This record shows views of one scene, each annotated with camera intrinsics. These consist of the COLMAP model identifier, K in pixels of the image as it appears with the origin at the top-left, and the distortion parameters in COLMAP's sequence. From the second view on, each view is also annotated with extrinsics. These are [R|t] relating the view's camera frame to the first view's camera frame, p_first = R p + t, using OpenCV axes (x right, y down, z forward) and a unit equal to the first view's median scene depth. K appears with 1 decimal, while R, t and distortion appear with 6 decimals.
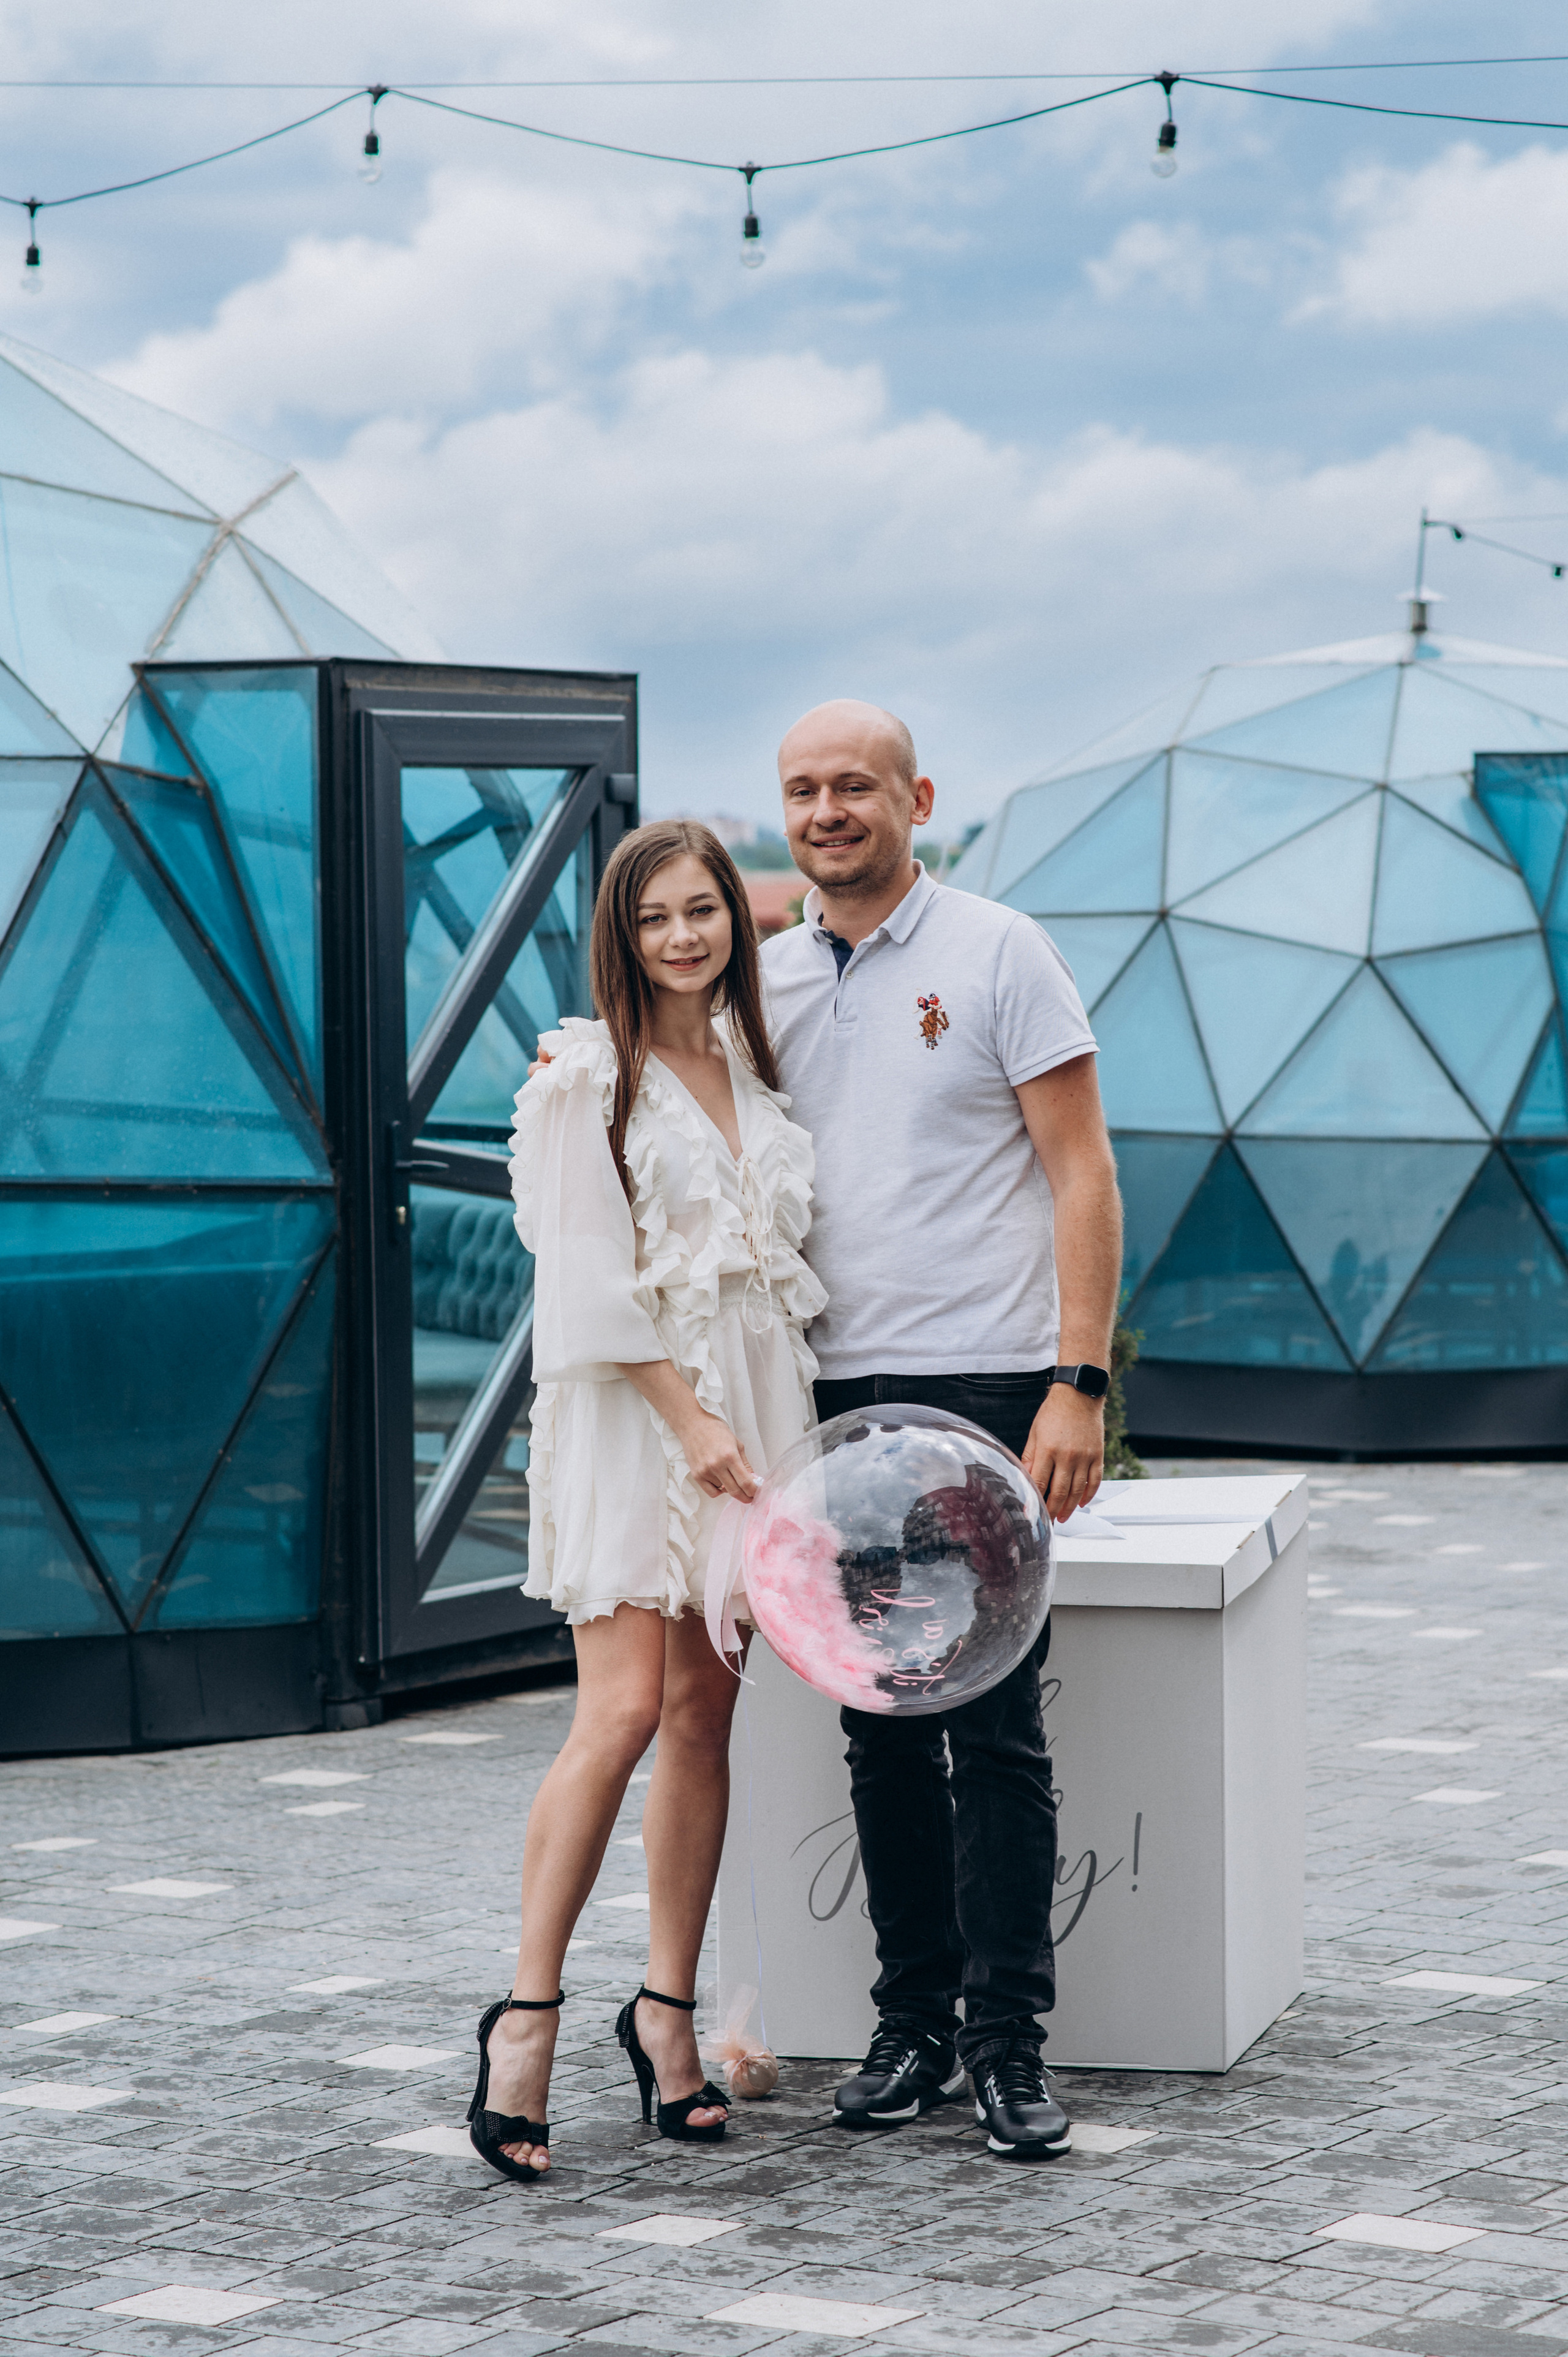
lens RADIAL K [[6730.9, 0, 873.7], [0, 6730.9, 1201.1], [0, 0, 1]] dist [0.243549, 0.000000]
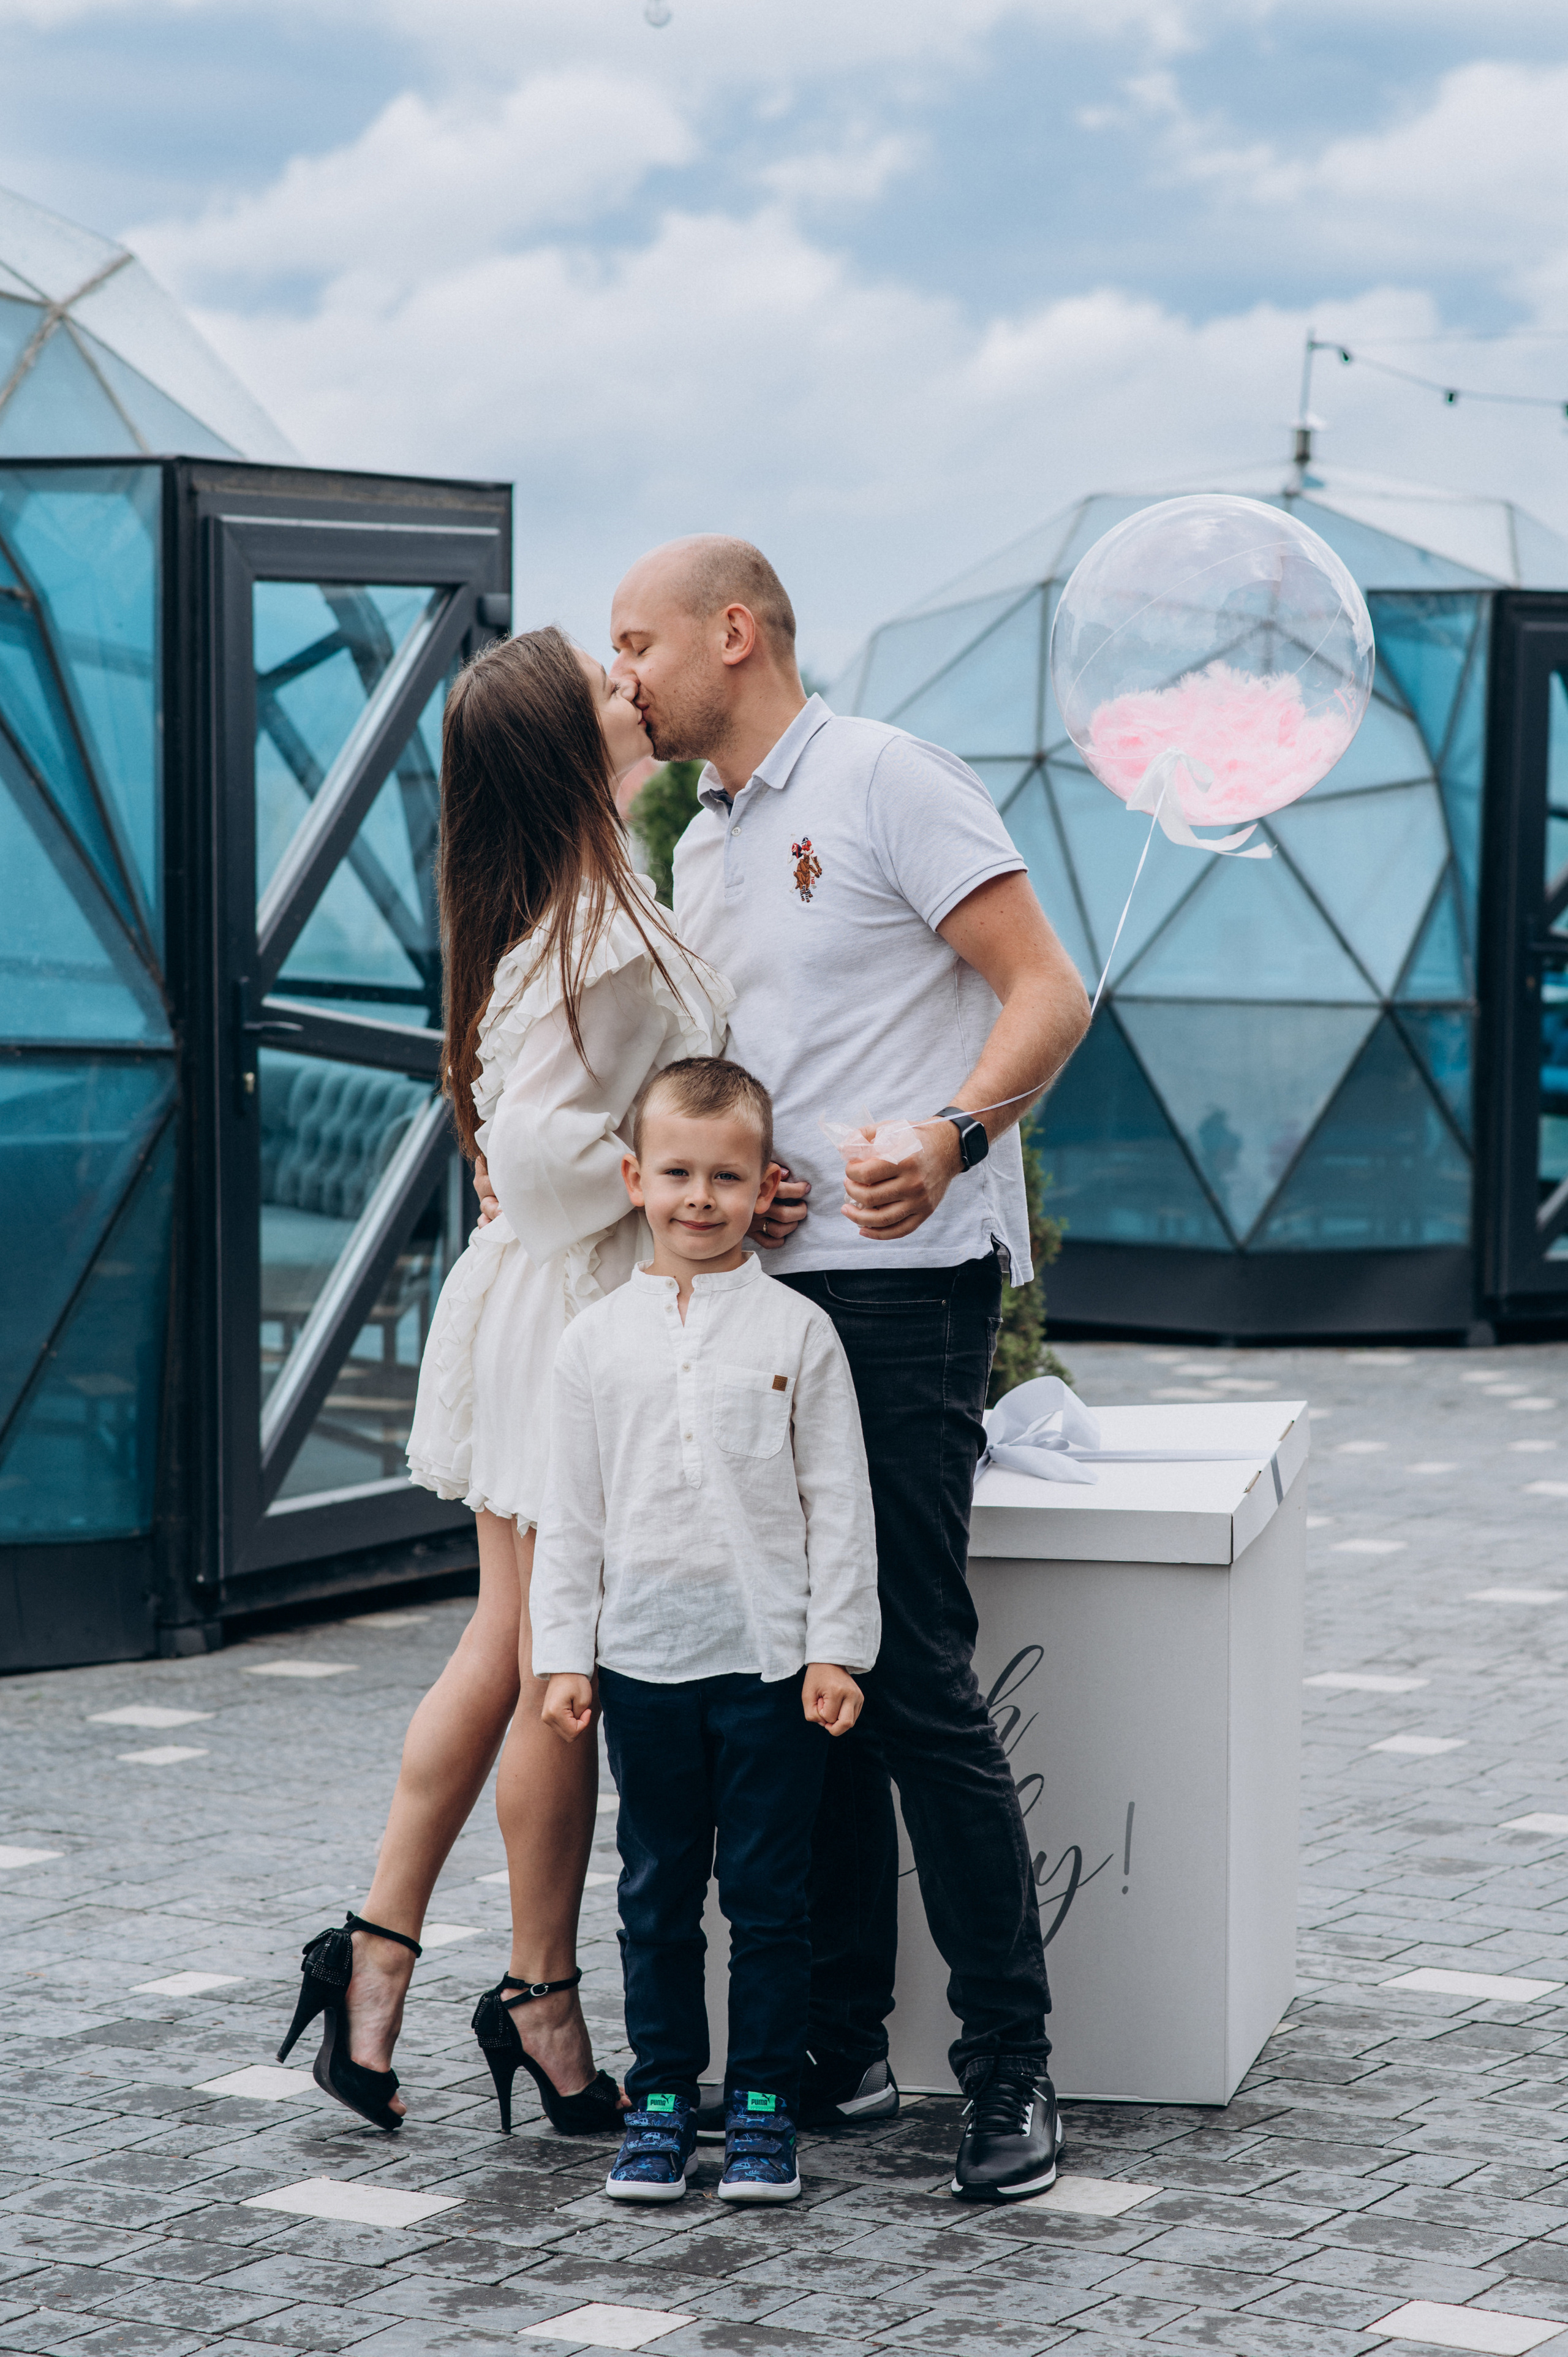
lens RADIAL K [[6730.9, 0, 879.5], [0, 6730.9, 1233.7], [0, 0, 1]] dist [0.243549, 0.000000]
pose [[0.999372, 0.012680, 0.033079, -0.015832], [-0.013602, 0.999521, 0.027814, -0.004118], [-0.032710, -0.028246, 0.999066, 0.101464]]
